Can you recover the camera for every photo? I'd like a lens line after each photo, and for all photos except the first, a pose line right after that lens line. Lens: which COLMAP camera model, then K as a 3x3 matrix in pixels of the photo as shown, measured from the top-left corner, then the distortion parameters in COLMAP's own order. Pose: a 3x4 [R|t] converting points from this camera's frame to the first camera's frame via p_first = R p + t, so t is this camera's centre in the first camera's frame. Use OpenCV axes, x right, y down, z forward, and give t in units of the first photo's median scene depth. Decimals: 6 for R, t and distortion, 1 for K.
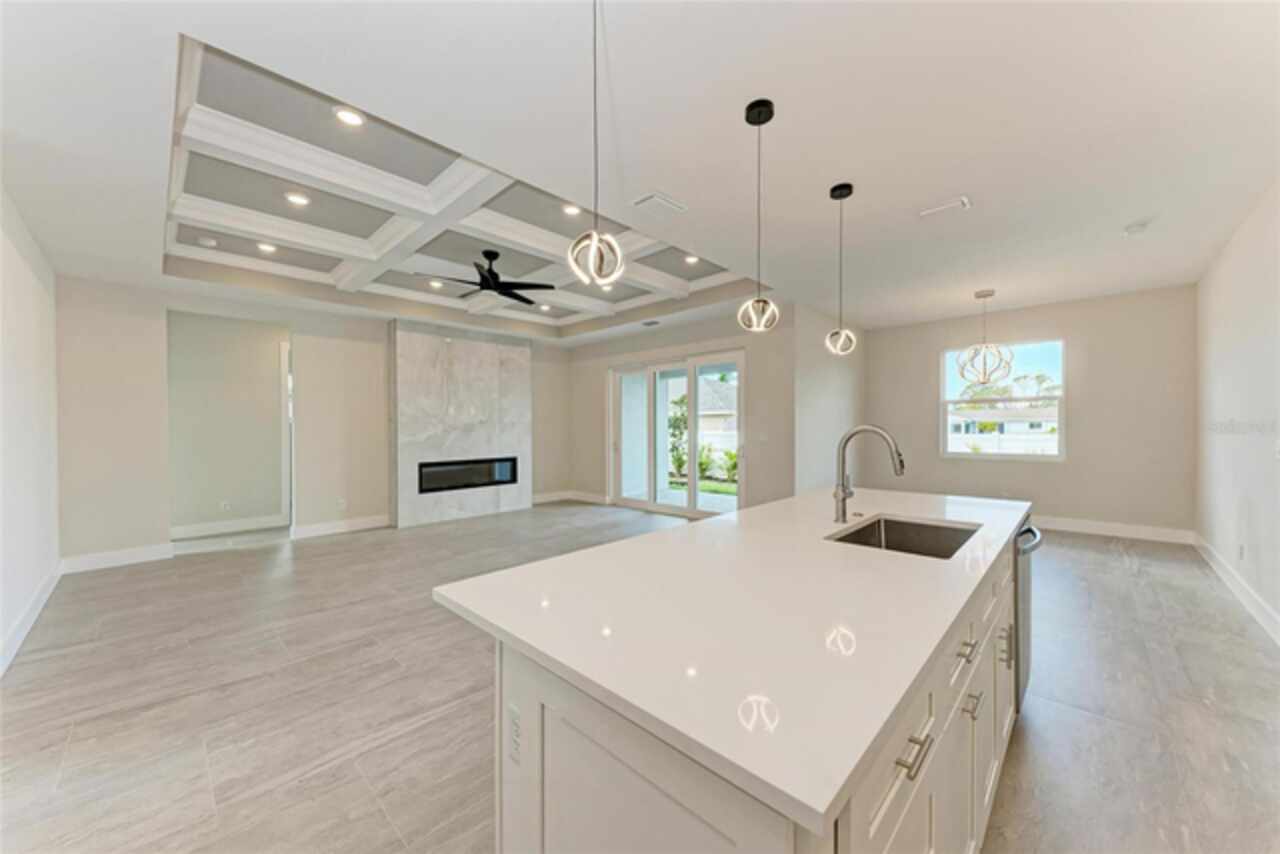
lens RADIAL K [[467.6, 0, 651.4], [0, 467.6, 429.9], [0, 0, 1]] dist [0.004104, -0.000144]
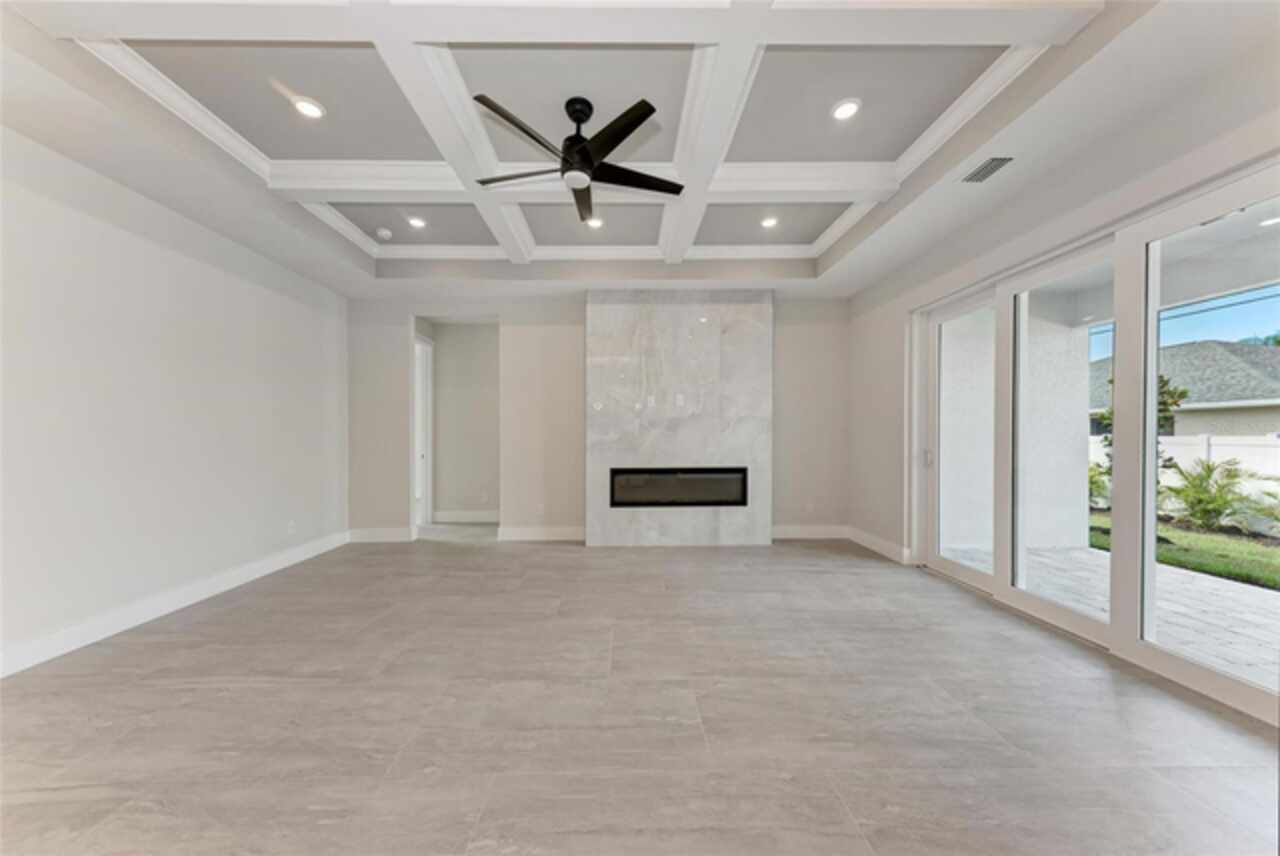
lens RADIAL K [[439.7, 0, 631.9], [0, 439.7, 450.7], [0, 0, 1]] dist [0.010252, -0.001706]
pose [[0.685730, 0.027646, -0.727330, 0.069858], [-0.005335, 0.999442, 0.032960, 0.014484], [0.727836, -0.018721, 0.685496, 0.489906]]
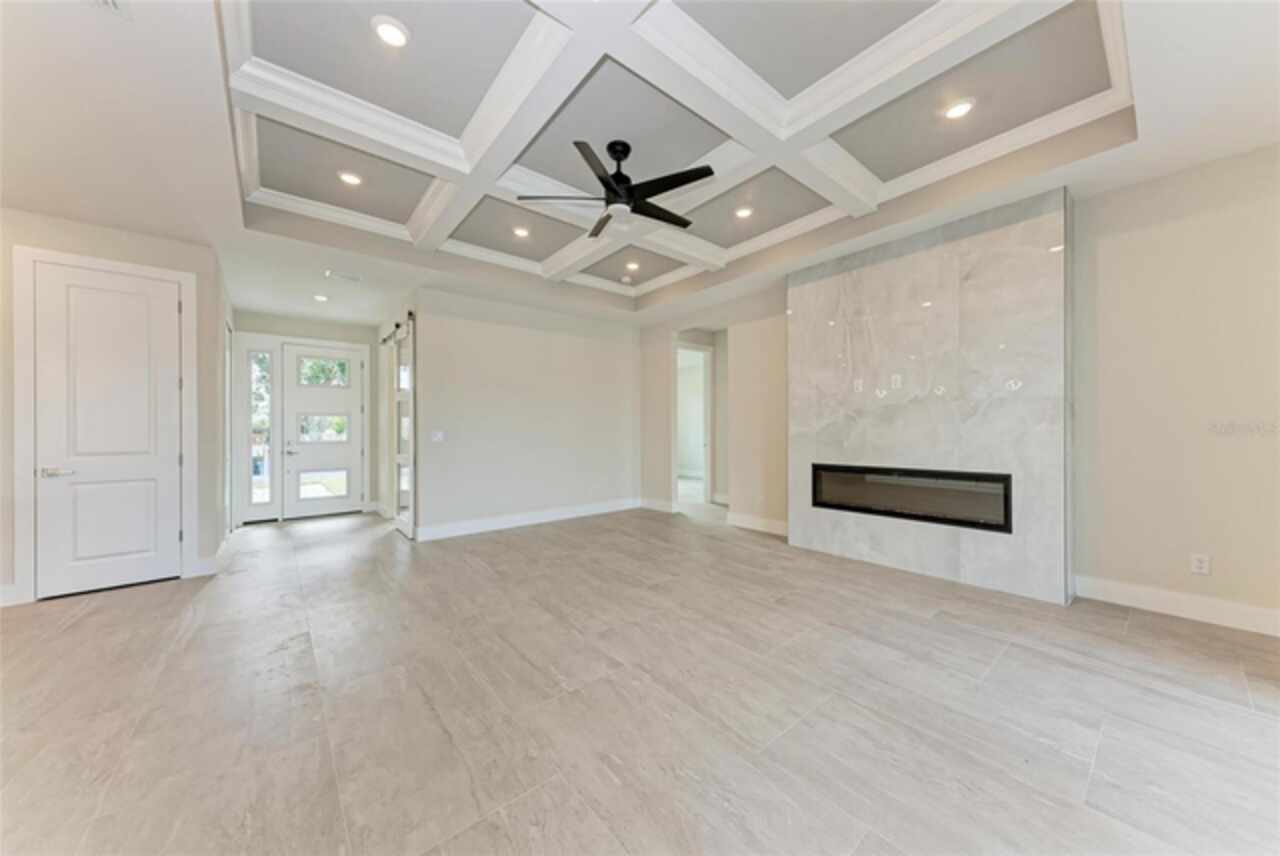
lens RADIAL K [[439.7, 0, 647.1], [0, 439.7, 425.2], [0, 0, 1]] dist [0.010252, -0.001706]
pose [[-0.122647, -0.003013, -0.992446, 0.193109], [0.000898, 0.999995, -0.003147, 0.013770], [0.992450, -0.001277, -0.122644, 0.793791]]
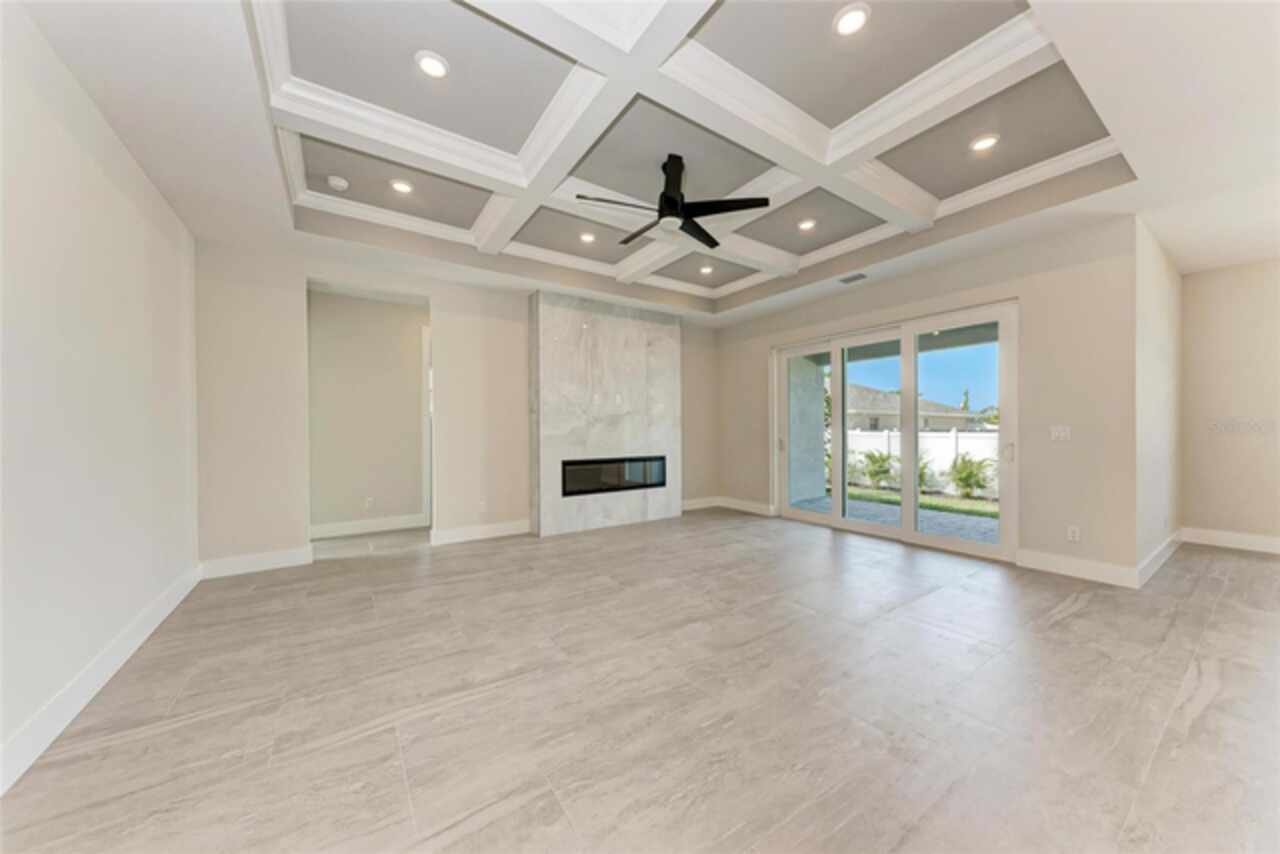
lens RADIAL K [[439.7, 0, 637.3], [0, 439.7, 436.5], [0, 0, 1]] dist [0.010252, -0.001706]
pose [[0.973965, 0.005171, -0.226637, -0.175864], [-0.003234, 0.999955, 0.008917, 0.018554], [0.226673, -0.007952, 0.973938, 0.243645]]
